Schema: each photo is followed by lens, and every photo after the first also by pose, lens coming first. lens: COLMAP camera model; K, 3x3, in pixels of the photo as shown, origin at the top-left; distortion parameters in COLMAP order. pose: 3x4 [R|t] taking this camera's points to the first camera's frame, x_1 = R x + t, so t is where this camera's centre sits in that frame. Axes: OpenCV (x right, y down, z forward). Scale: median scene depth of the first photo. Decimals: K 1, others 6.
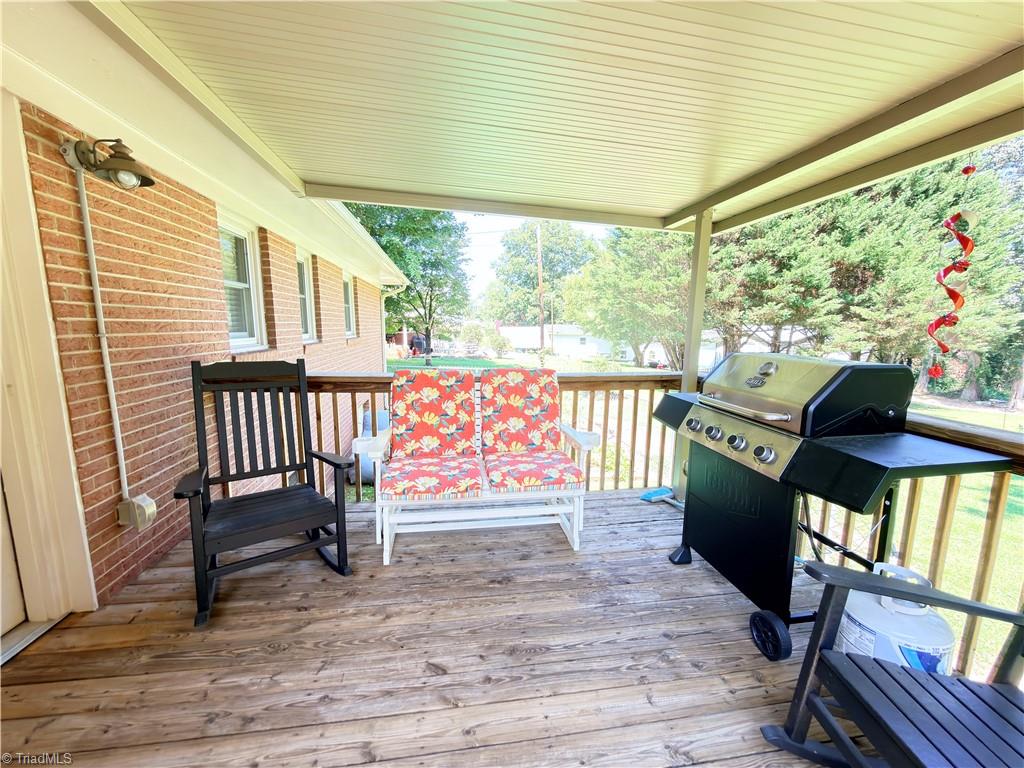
lens RADIAL K [[409.0, 0, 510.7], [0, 409.0, 385.1], [0, 0, 1]] dist [0.000500, -0.000178]
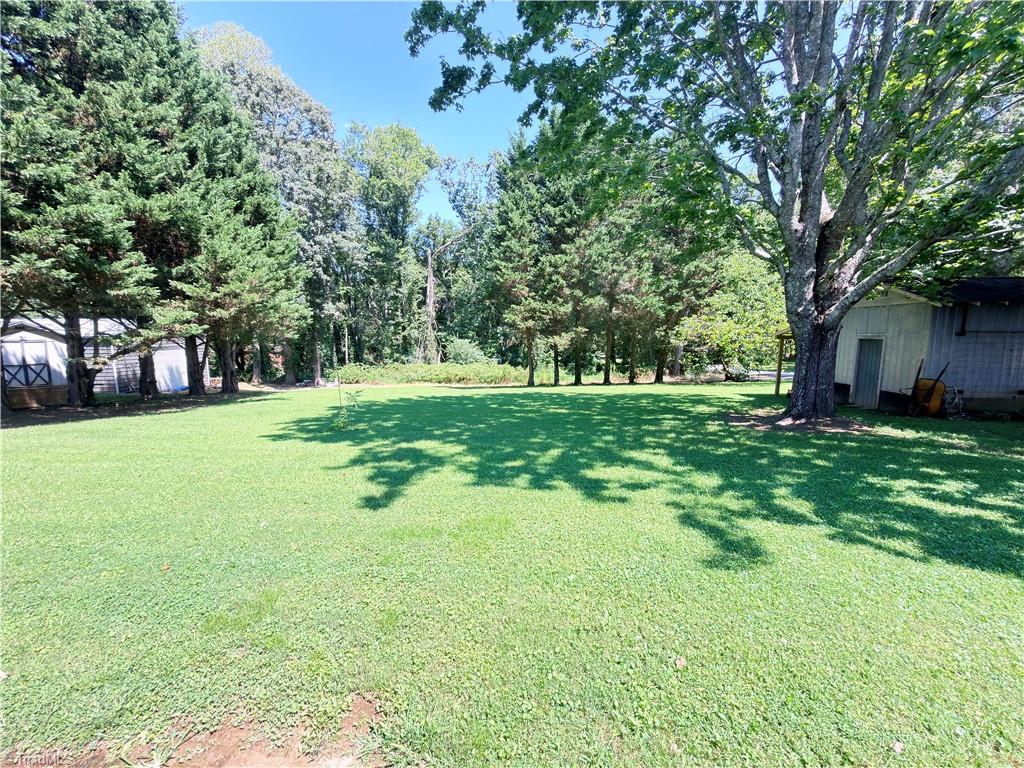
lens RADIAL K [[409.0, 0, 510.7], [0, 409.0, 385.1], [0, 0, 1]] dist [0.000500, -0.000178]
pose [[0.211538, -0.131563, 0.968474, 0.183811], [0.143340, 0.984360, 0.102412, 0.021570], [-0.966802, 0.117157, 0.227088, 0.212151]]
